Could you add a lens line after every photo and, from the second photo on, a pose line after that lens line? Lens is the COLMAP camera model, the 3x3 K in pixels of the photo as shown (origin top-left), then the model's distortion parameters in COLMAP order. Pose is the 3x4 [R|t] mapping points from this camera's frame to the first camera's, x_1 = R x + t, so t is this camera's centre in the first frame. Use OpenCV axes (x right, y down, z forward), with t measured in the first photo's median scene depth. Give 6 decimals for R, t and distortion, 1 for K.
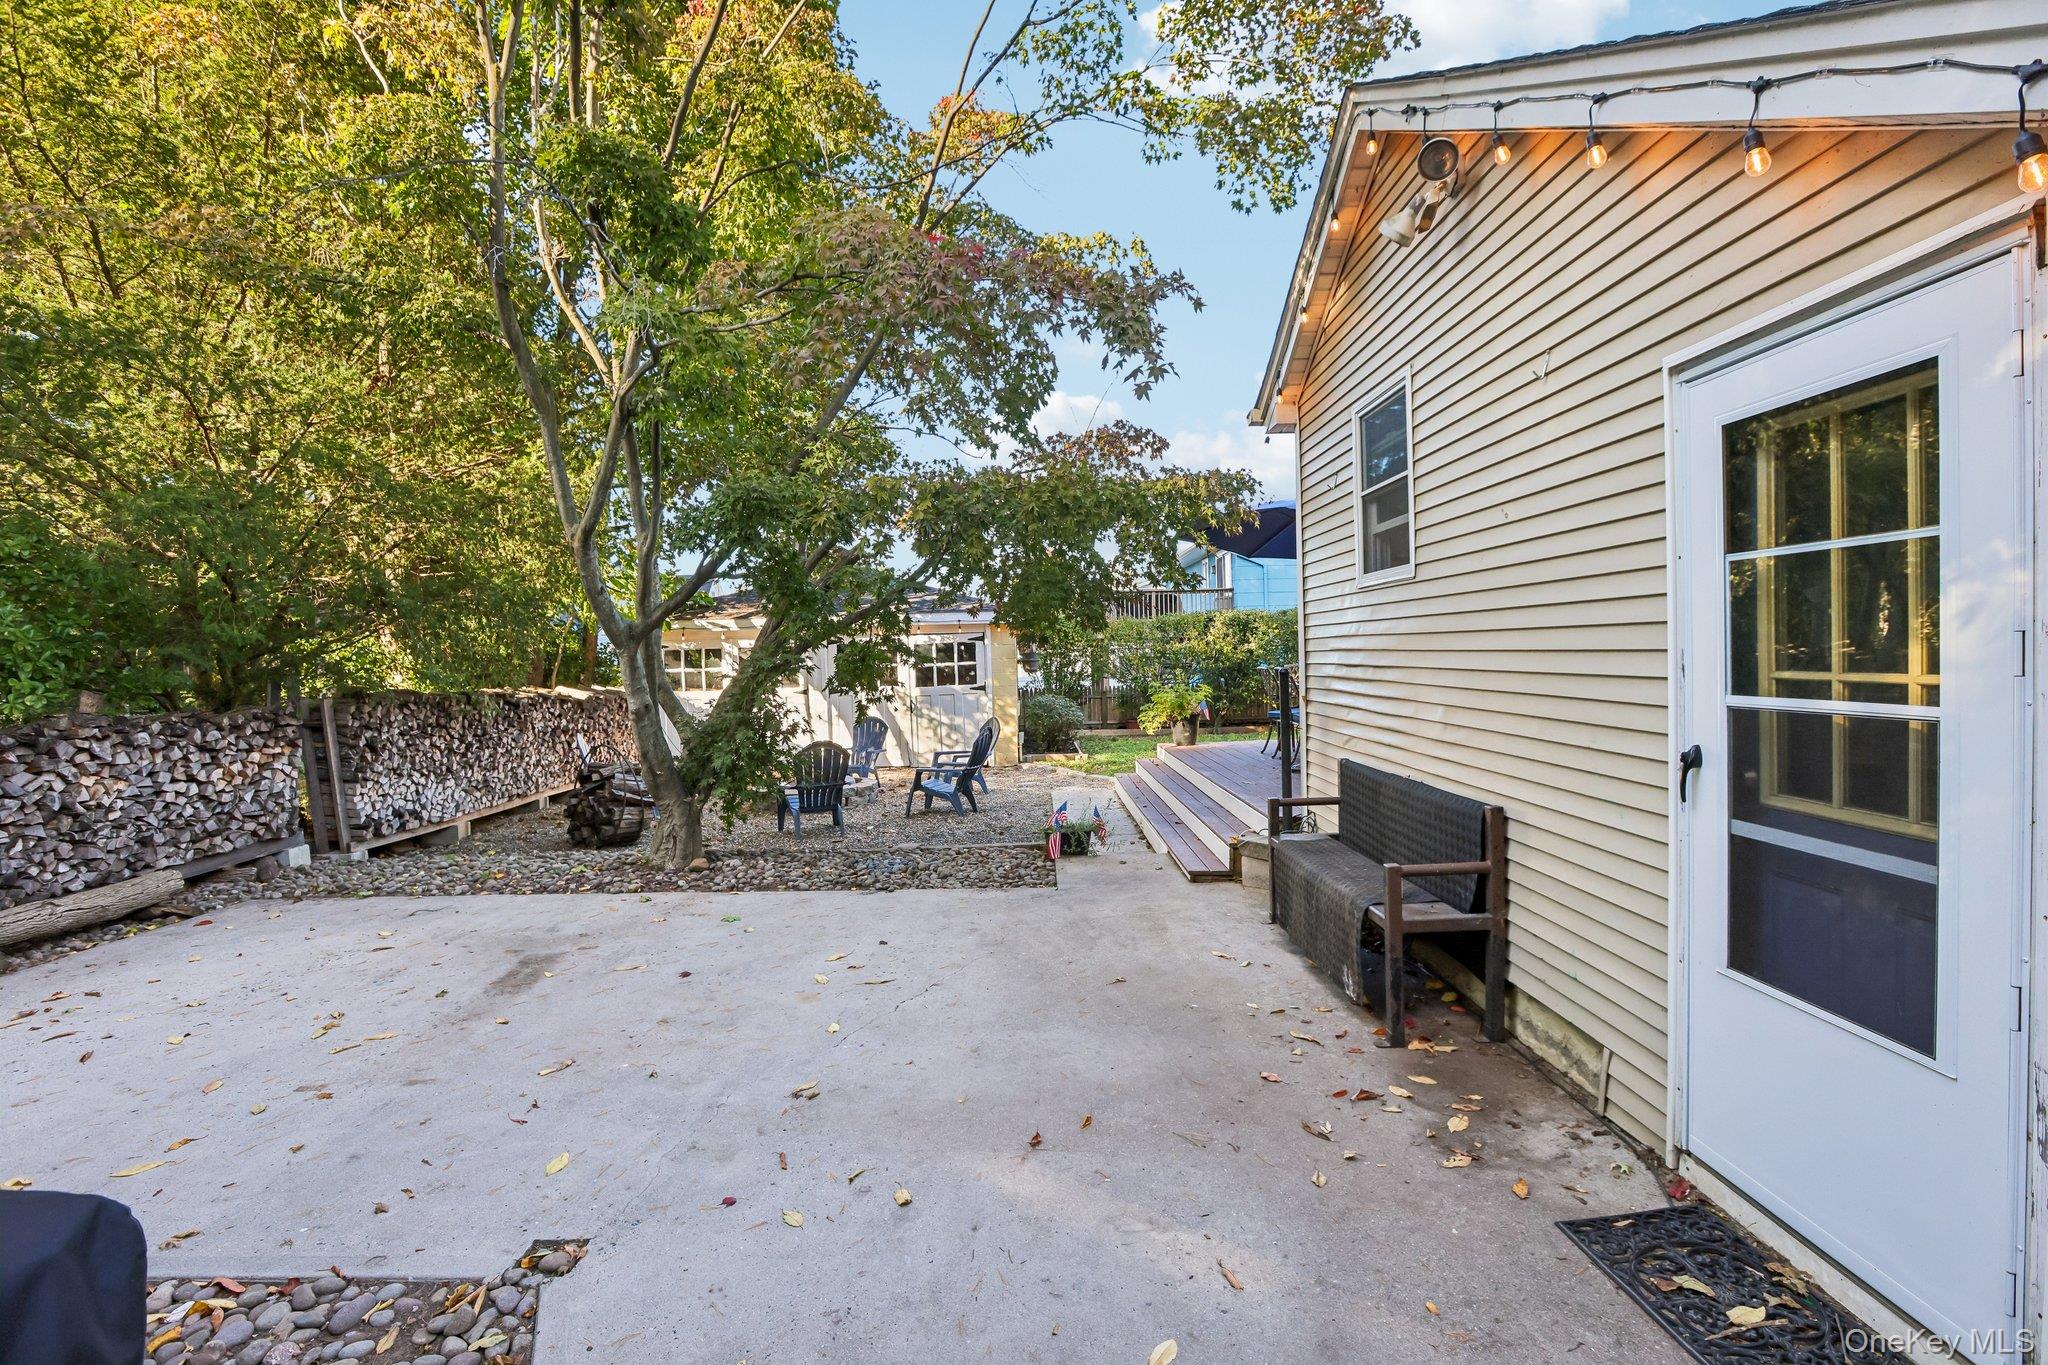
lens RADIAL K [[938.3, 0, 1030.5], [0, 938.3, 675.7], [0, 0, 1]] dist [-0.052874, 0.016835]
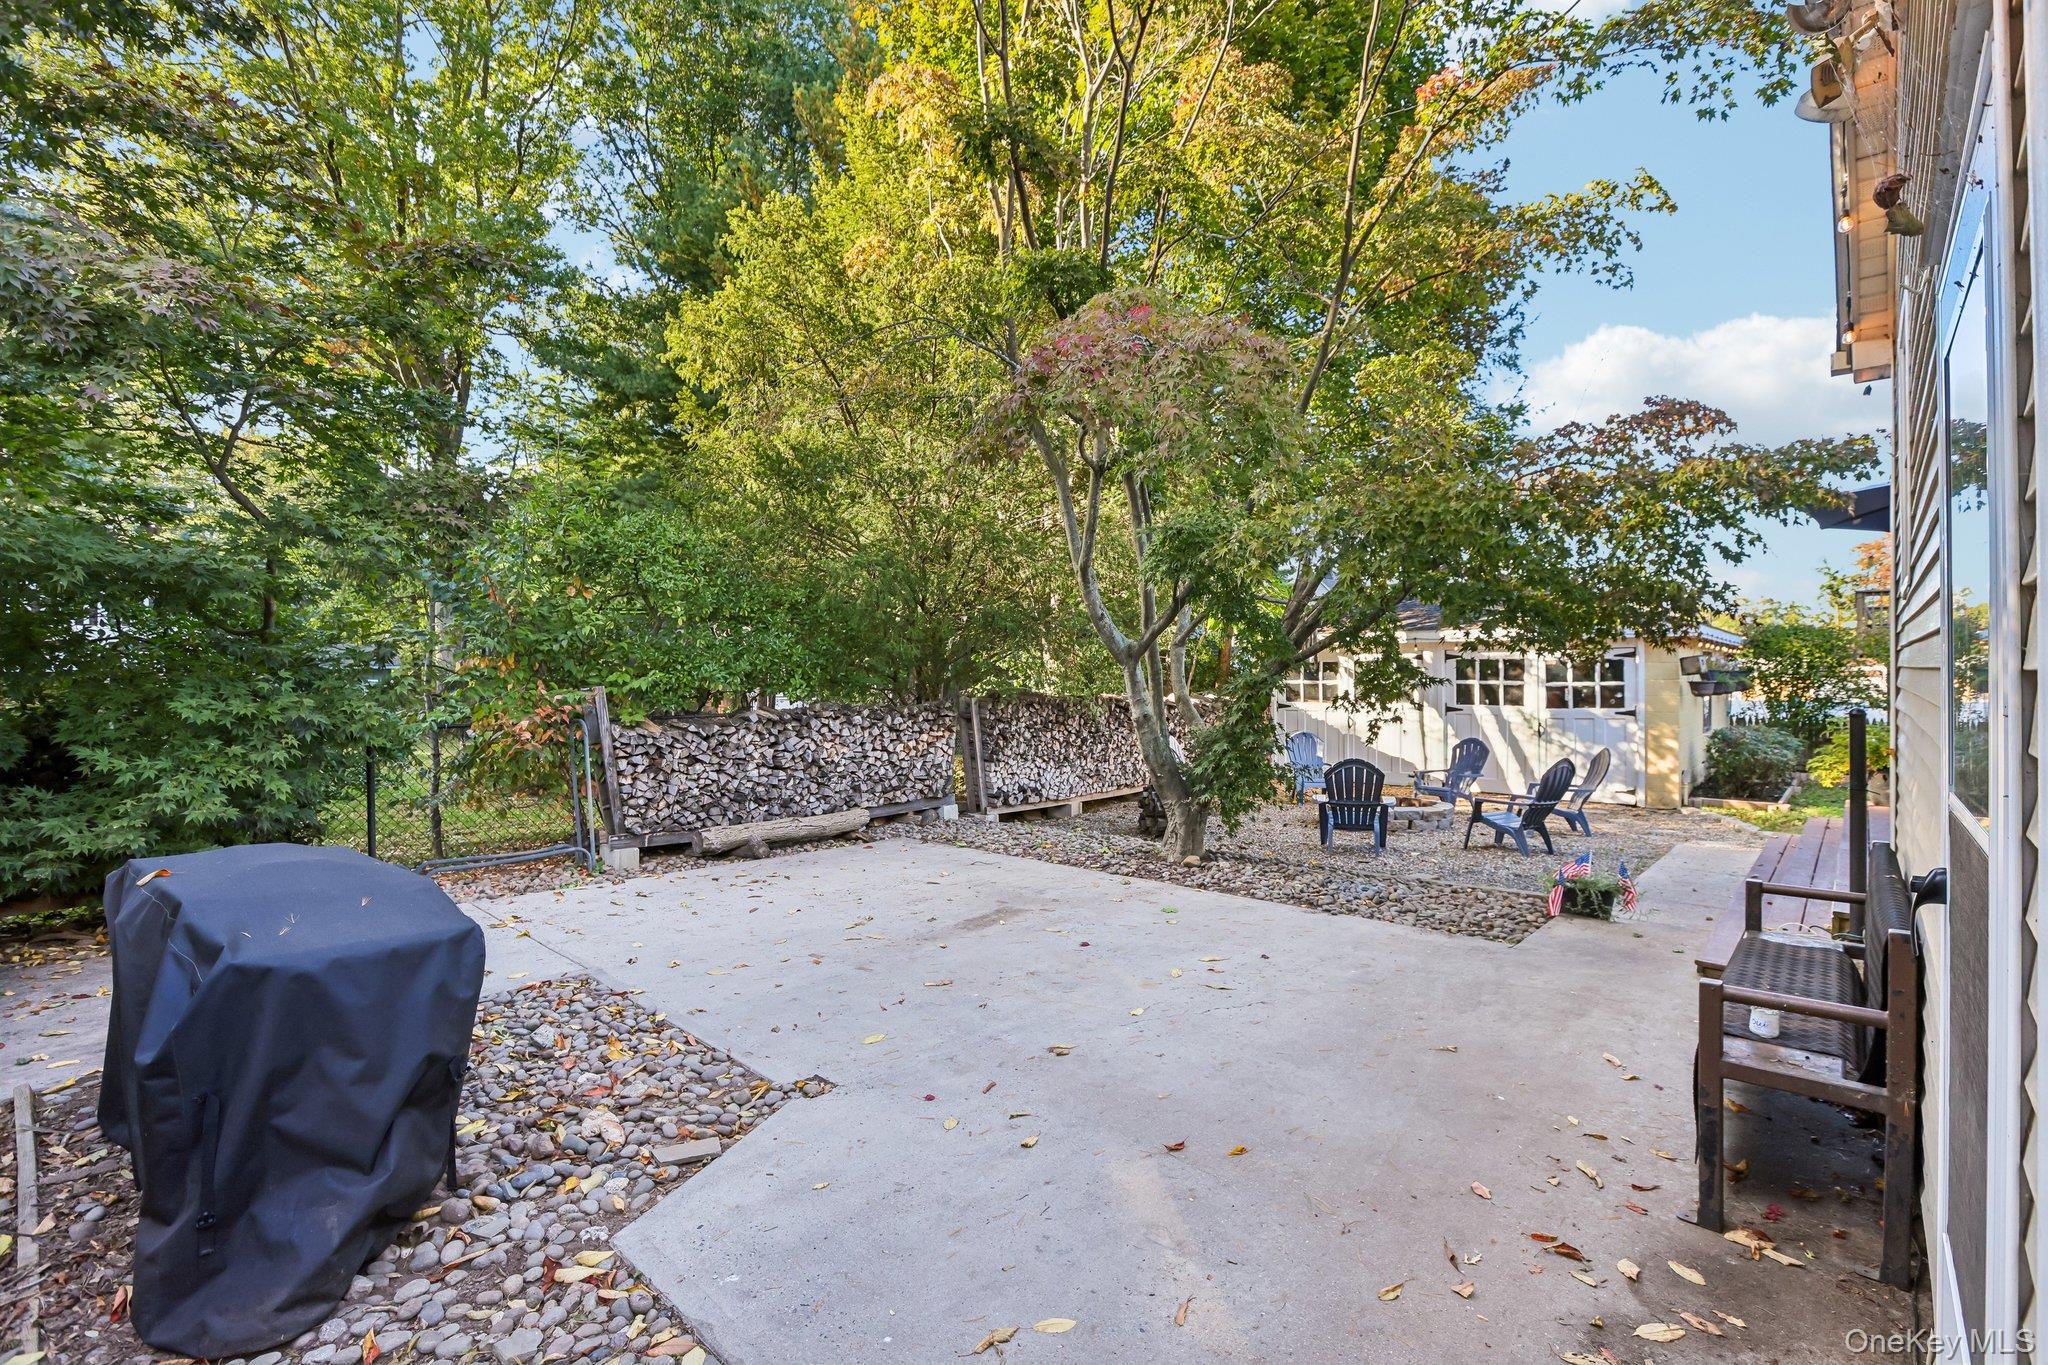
lens RADIAL K [[938.3, 0, 1015.2], [0, 938.3, 667.2], [0, 0, 1]] dist [-0.052874, 0.016835]
pose [[0.726428, 0.016845, -0.687036, 0.298204], [-0.029402, 0.999546, -0.006581, -0.016753], [0.686613, 0.024981, 0.726594, 0.047848]]
